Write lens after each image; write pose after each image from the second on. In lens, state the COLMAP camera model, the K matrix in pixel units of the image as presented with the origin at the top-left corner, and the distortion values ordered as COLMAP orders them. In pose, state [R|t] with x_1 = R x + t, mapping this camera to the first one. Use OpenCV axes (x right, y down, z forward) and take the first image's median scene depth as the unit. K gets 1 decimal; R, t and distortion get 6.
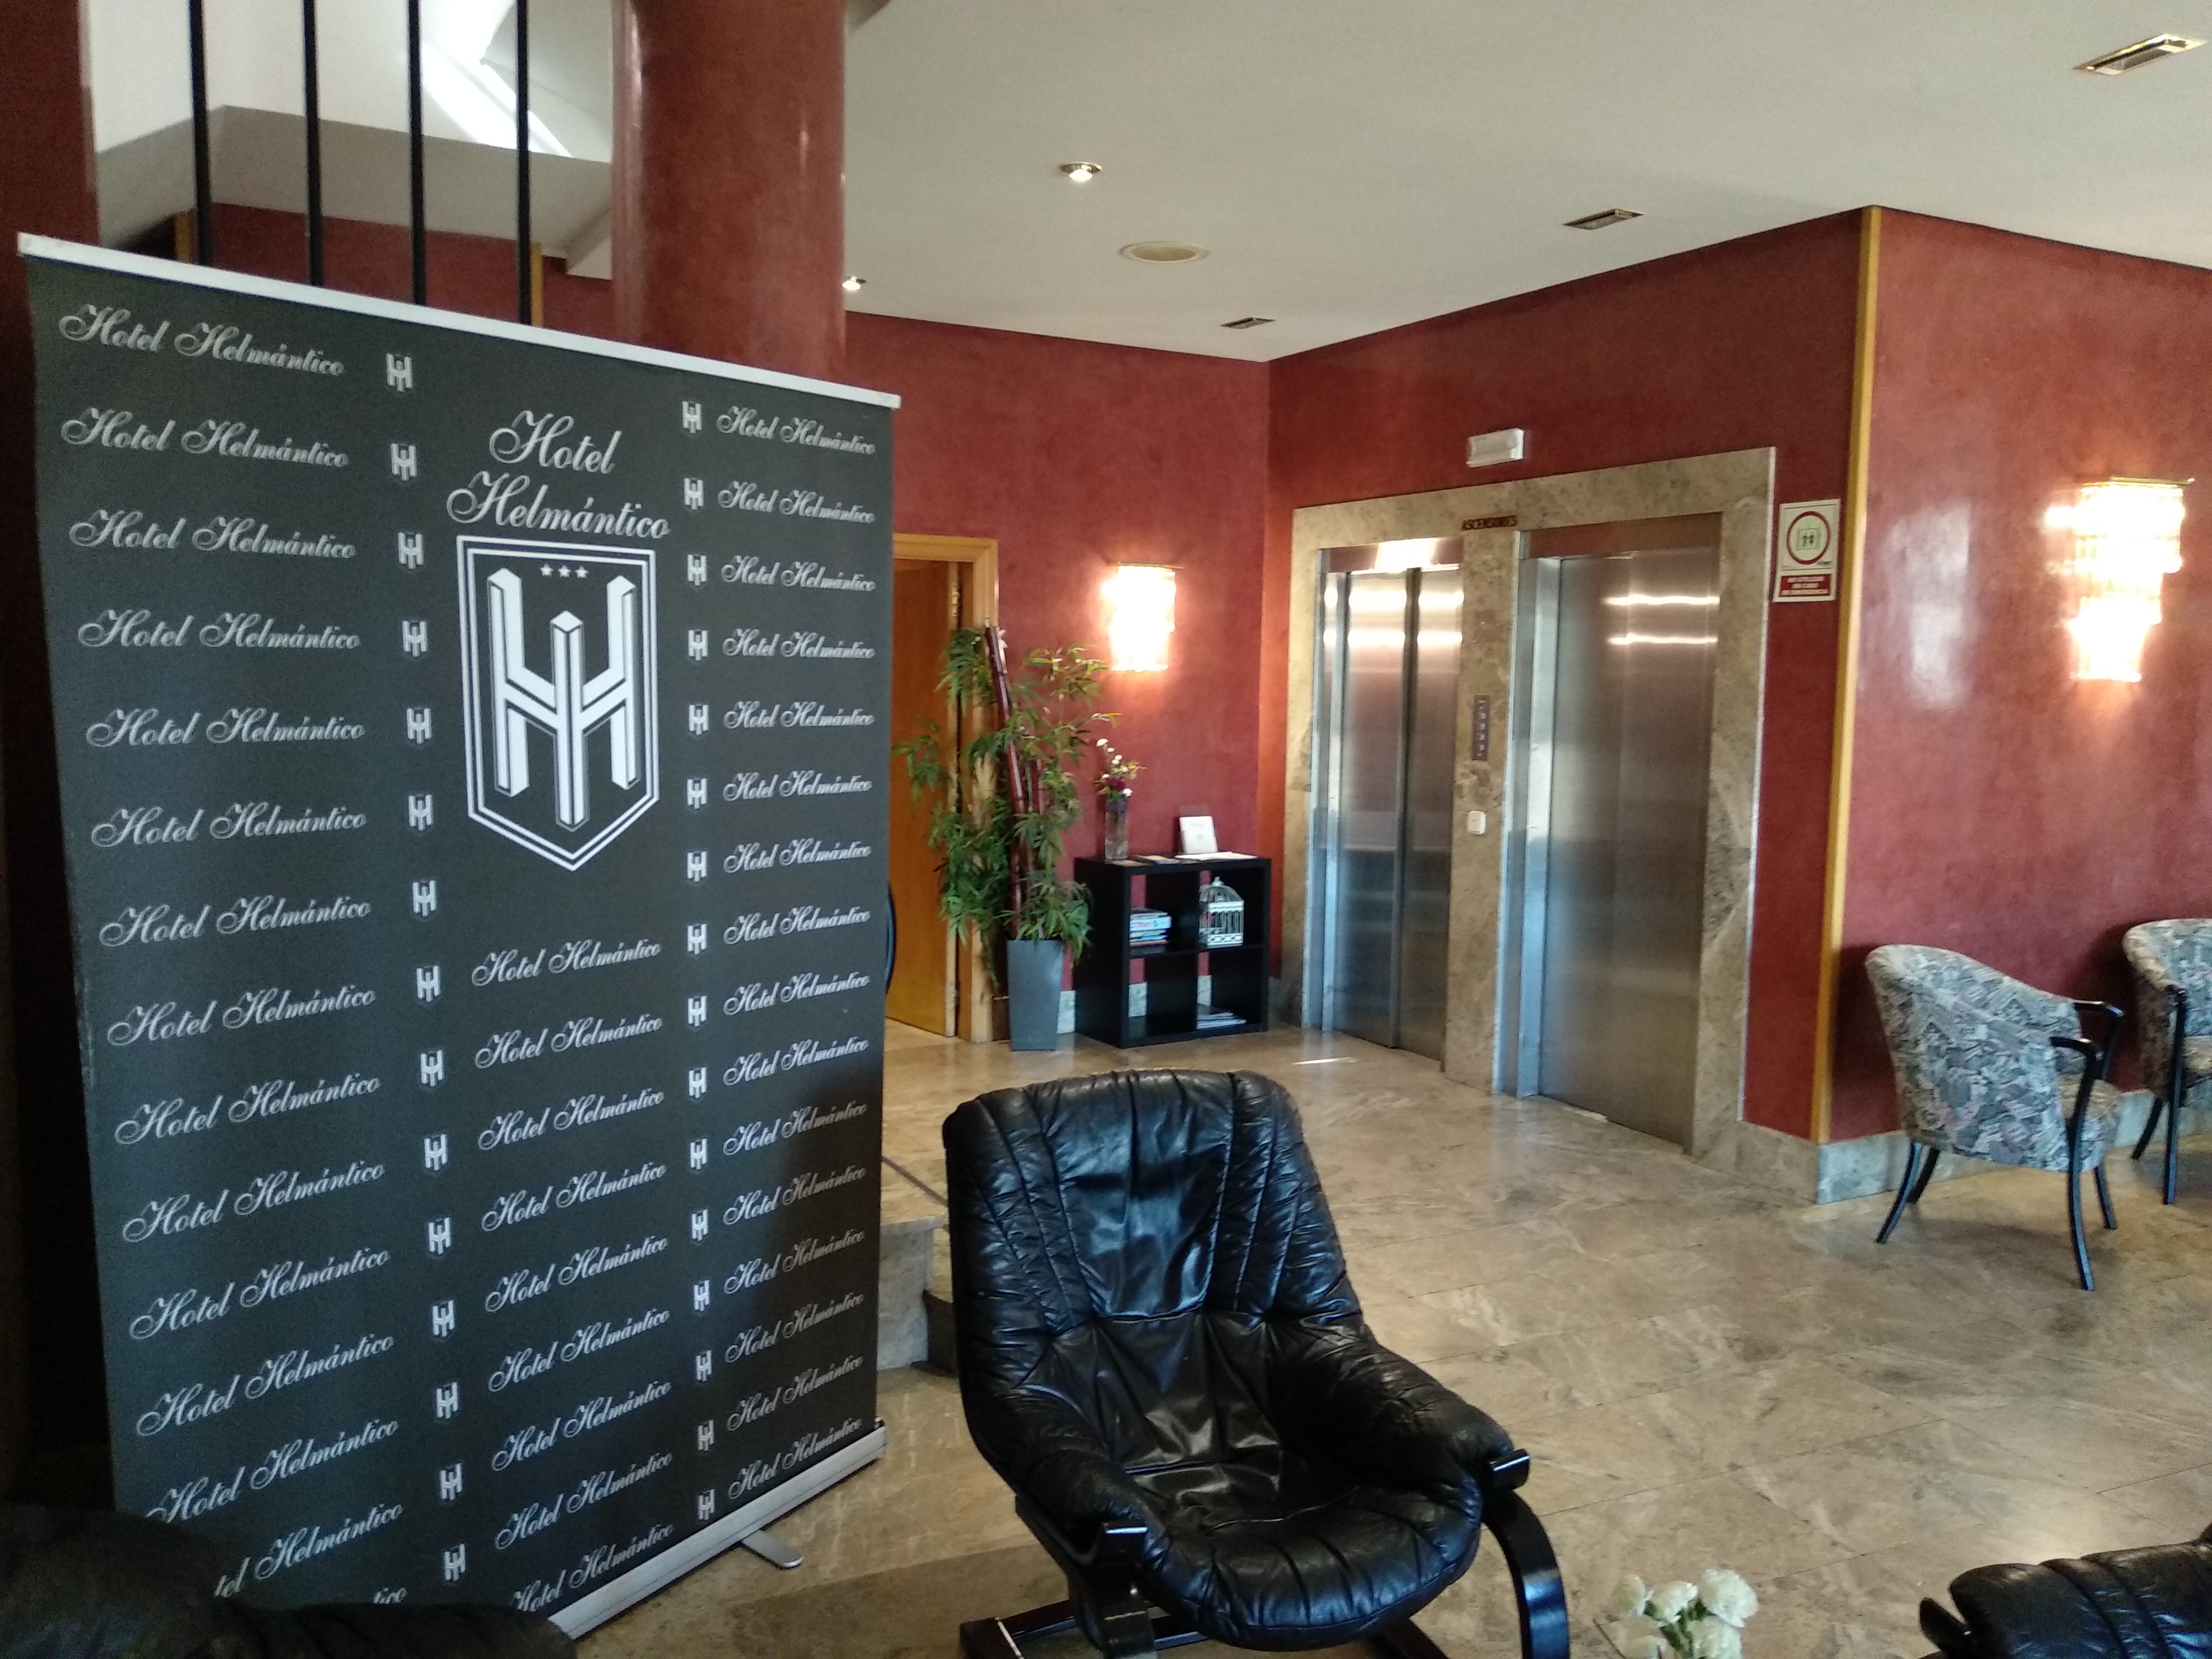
lens RADIAL K [[1709.6, 0, 1107.3], [0, 1709.6, 824.5], [0, 0, 1]] dist [-0.015954, -0.007577]
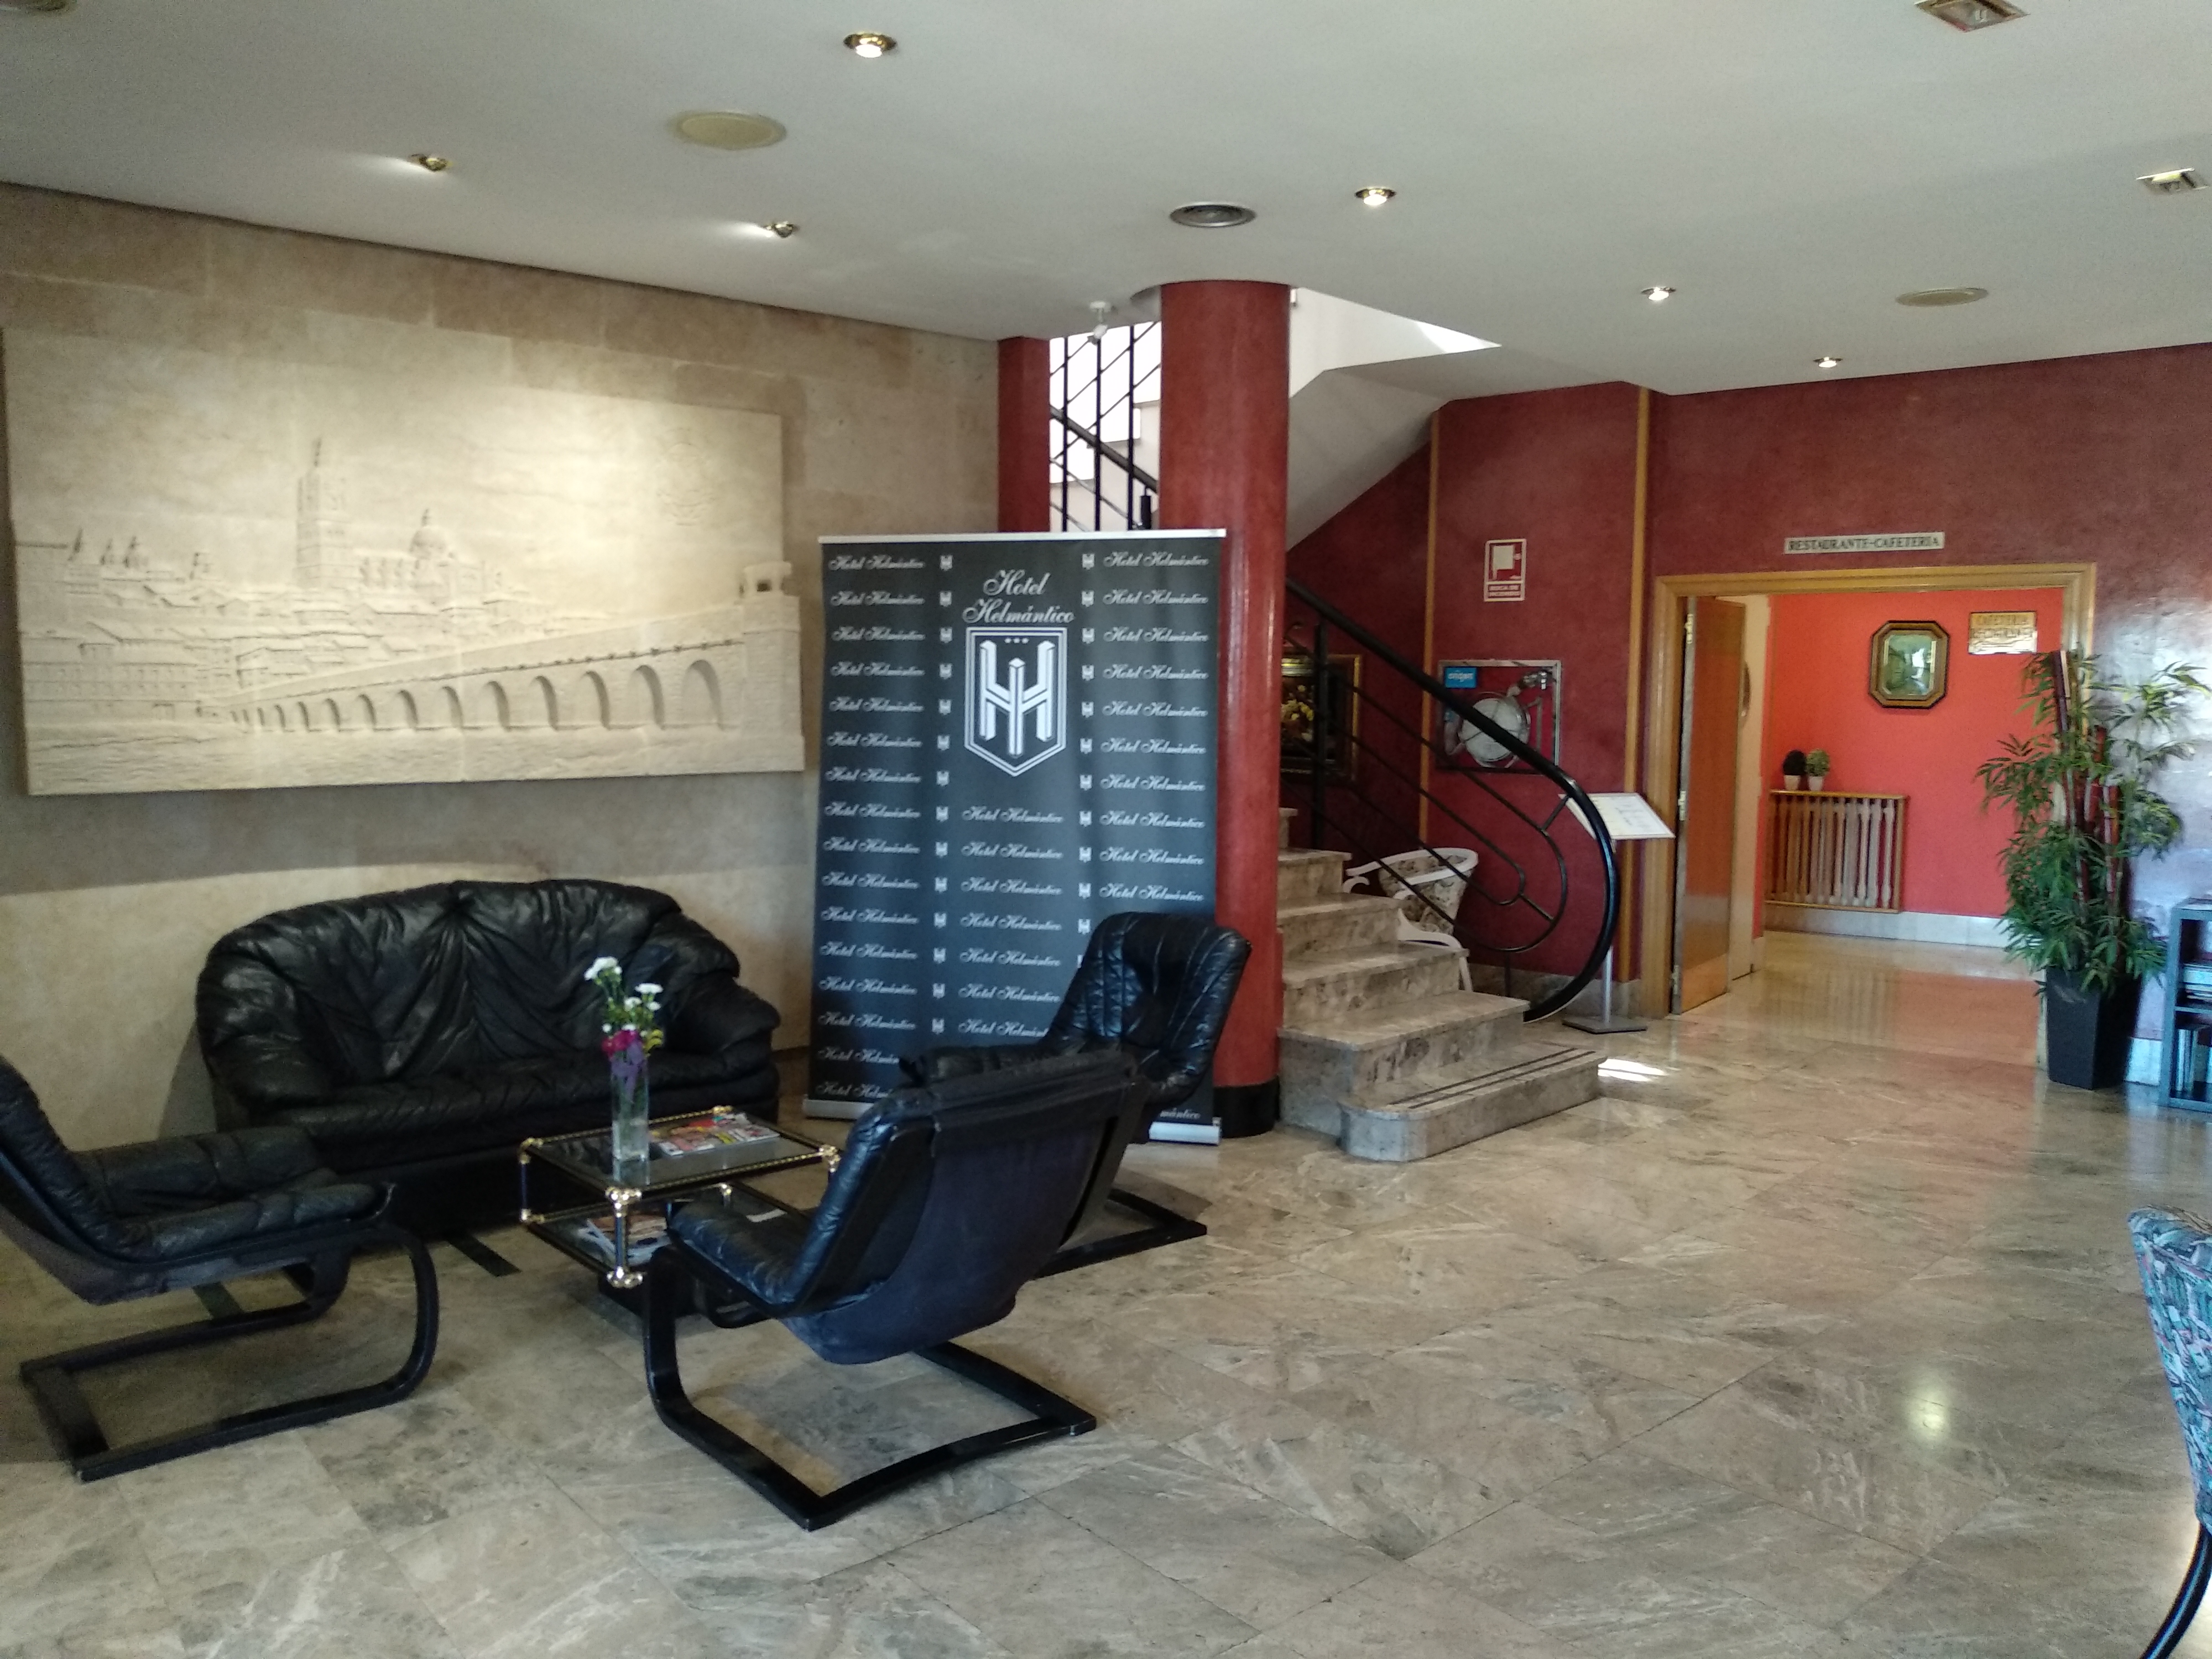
lens RADIAL K [[1709.6, 0, 1107.9], [0, 1709.6, 833.9], [0, 0, 1]] dist [-0.015954, -0.007577]
pose [[0.327867, 0.076189, -0.941647, 1.811545], [-0.091908, 0.994587, 0.048472, -0.016428], [0.940243, 0.070652, 0.333094, 0.385387]]
